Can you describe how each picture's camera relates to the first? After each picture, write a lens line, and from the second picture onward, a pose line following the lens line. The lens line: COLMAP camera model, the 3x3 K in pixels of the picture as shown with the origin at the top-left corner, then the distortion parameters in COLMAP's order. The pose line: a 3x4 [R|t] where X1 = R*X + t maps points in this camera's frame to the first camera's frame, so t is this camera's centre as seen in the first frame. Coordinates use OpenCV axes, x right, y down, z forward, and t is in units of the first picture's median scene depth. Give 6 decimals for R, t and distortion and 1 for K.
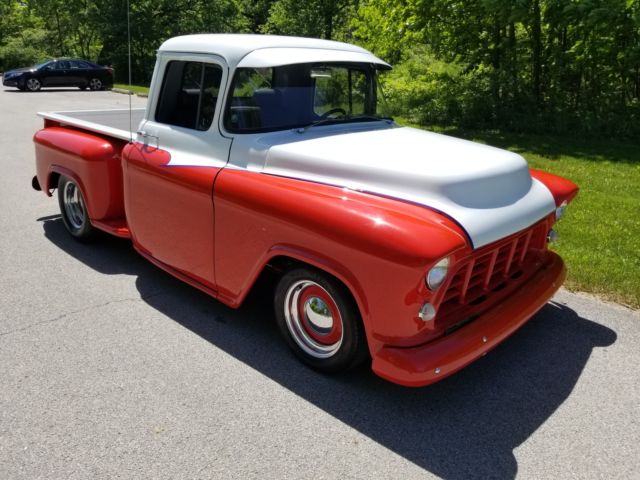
lens RADIAL K [[503.4, 0, 314.7], [0, 503.4, 238.6], [0, 0, 1]] dist [0.068616, -0.108197]
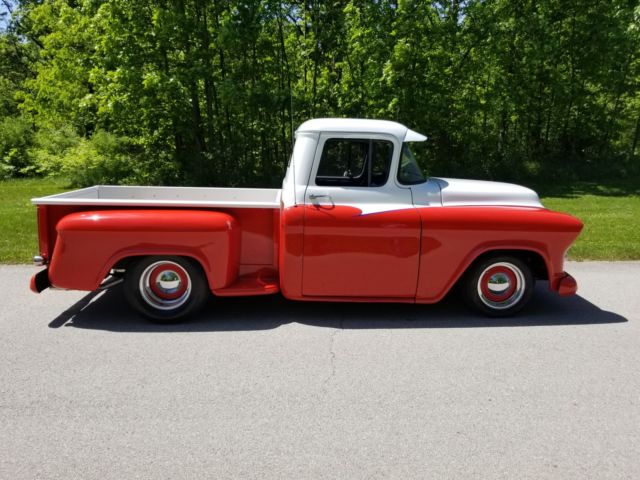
lens RADIAL K [[503.4, 0, 314.7], [0, 503.4, 238.6], [0, 0, 1]] dist [0.068616, -0.108197]
pose [[0.711346, -0.158883, 0.684648, -1.389836], [0.244770, 0.969135, -0.029413, -0.082209], [-0.658843, 0.188504, 0.728280, 0.147727]]
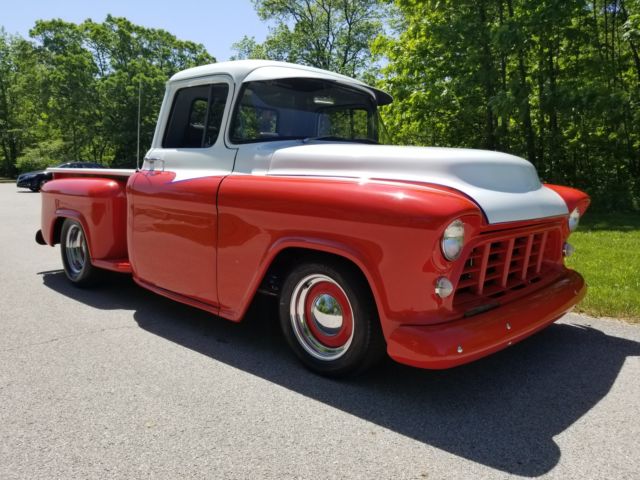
lens RADIAL K [[507.5, 0, 313.6], [0, 507.5, 239.8], [0, 0, 1]] dist [0.048137, -0.072887]
pose [[0.999810, -0.017828, -0.007832, -0.006746], [0.015872, 0.979132, -0.202603, 0.188334], [0.011280, 0.202441, 0.979230, 0.047828]]
